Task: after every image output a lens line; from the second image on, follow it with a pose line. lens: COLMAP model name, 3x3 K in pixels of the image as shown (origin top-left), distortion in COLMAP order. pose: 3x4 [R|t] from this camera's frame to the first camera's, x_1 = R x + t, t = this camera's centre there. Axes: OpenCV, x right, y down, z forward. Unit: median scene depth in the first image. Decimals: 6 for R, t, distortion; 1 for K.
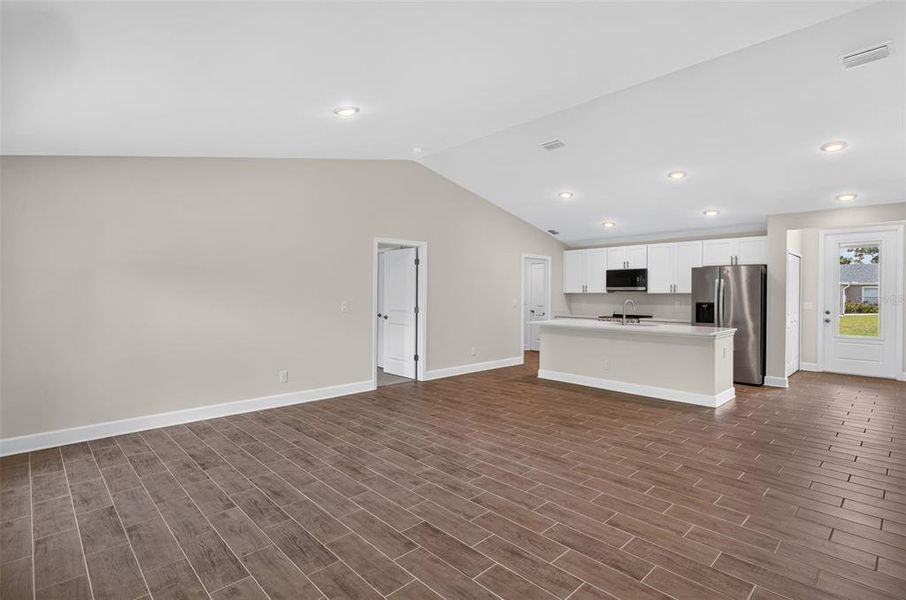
lens RADIAL K [[437.0, 0, 452.5], [0, 437.0, 292.1], [0, 0, 1]] dist [-0.000105, 0.000490]
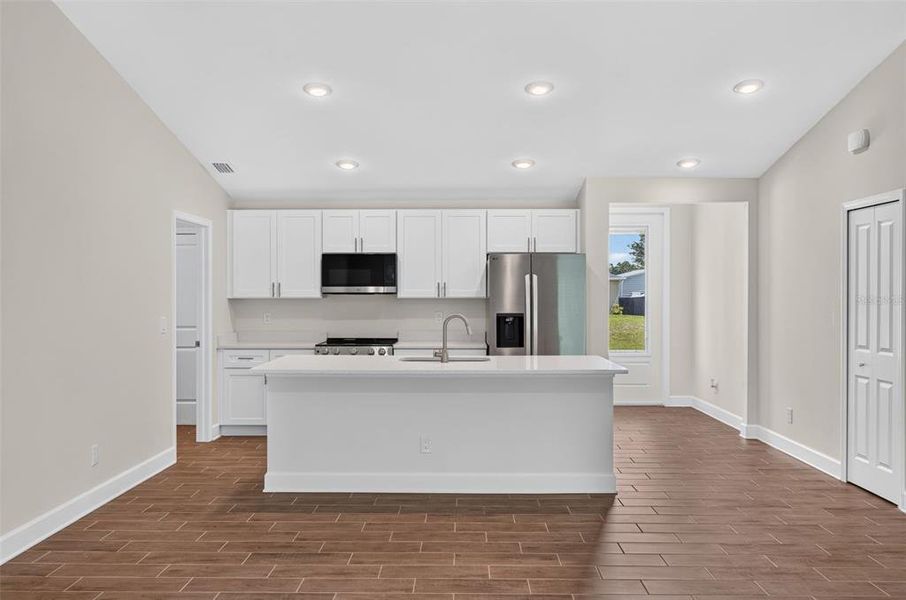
lens RADIAL K [[763.2, 0, 452.7], [0, 763.2, 303.6], [0, 0, 1]] dist [0.005934, 0.003736]
pose [[0.703591, -0.015693, 0.710432, -0.187068], [0.003507, 0.999821, 0.018613, -0.008074], [-0.710596, -0.010605, 0.703520, 0.273772]]
